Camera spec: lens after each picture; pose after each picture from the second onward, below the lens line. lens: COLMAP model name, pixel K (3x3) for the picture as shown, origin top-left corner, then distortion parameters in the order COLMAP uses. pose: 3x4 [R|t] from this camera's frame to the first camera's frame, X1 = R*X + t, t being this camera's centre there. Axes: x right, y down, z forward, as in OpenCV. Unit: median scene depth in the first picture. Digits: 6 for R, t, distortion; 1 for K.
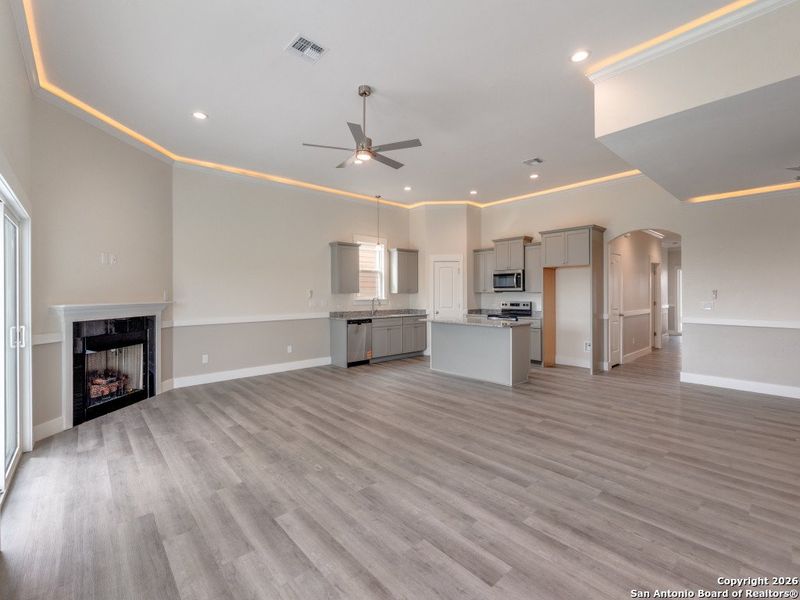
lens RADIAL K [[359.7, 0, 403.9], [0, 359.7, 292.0], [0, 0, 1]] dist [-0.000901, 0.000923]
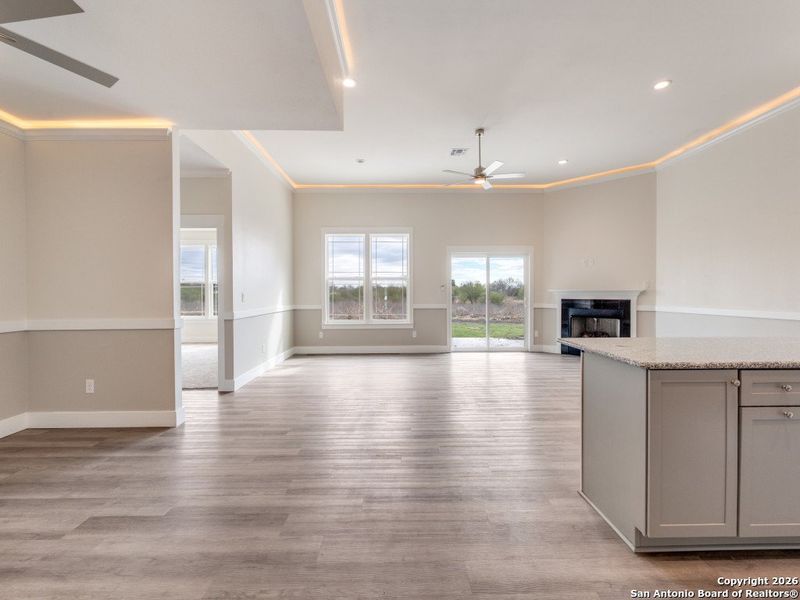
lens RADIAL K [[359.7, 0, 401.5], [0, 359.7, 297.8], [0, 0, 1]] dist [-0.000901, 0.000923]
pose [[-0.646801, 0.014071, -0.762529, 0.541258], [0.007324, 0.999898, 0.012238, 0.024304], [0.762624, 0.002331, -0.646838, 0.795953]]
